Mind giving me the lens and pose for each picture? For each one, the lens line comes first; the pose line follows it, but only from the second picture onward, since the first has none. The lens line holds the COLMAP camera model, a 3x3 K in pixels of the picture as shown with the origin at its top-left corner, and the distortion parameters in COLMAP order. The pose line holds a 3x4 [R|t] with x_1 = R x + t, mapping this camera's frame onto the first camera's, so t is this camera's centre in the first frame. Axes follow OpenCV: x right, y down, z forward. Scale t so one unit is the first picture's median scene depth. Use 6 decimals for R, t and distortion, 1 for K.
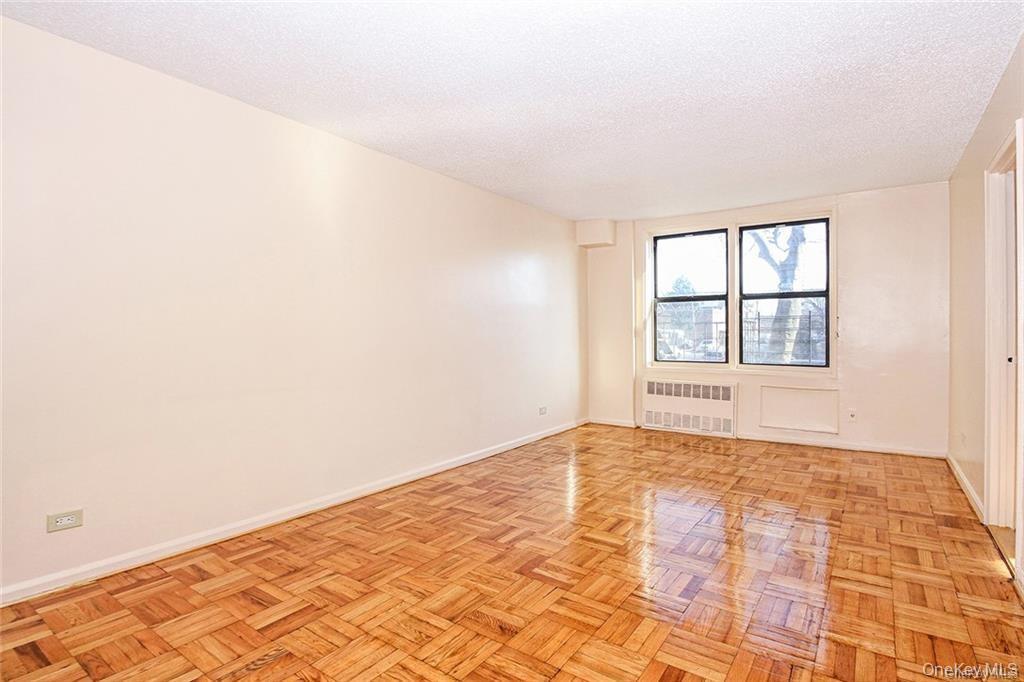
lens RADIAL K [[478.9, 0, 548.1], [0, 478.9, 328.8], [0, 0, 1]] dist [0.000700, -0.009154]
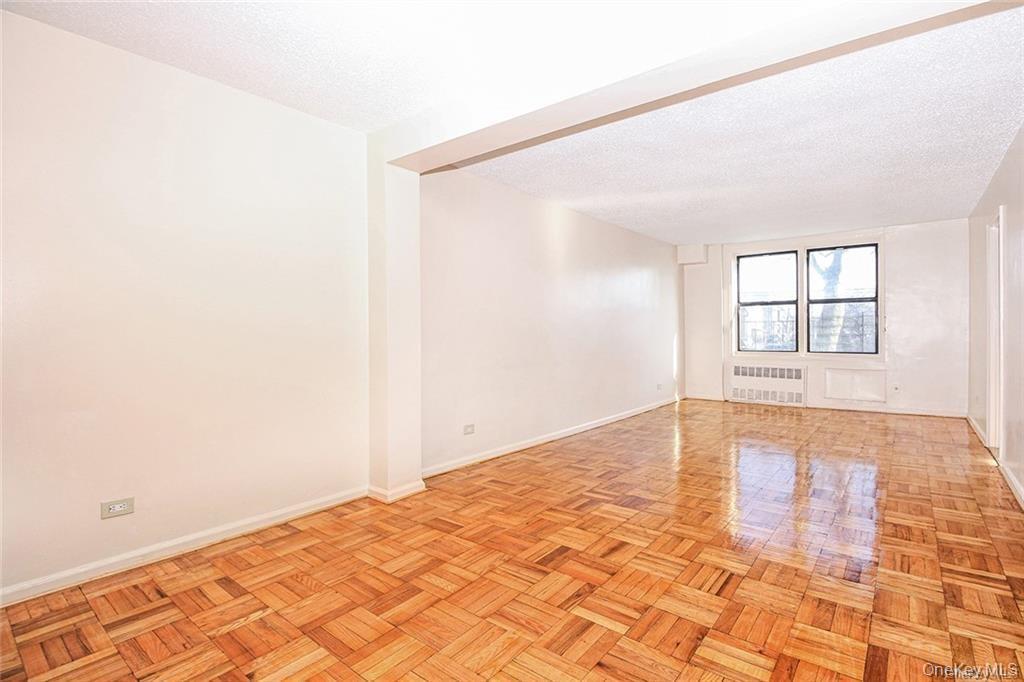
lens RADIAL K [[492.2, 0, 516.8], [0, 492.2, 332.7], [0, 0, 1]] dist [-0.018403, -0.001117]
pose [[0.997057, -0.005743, -0.076453, -0.299699], [0.006477, 0.999935, 0.009344, 0.001079], [0.076394, -0.009812, 0.997029, -0.414382]]
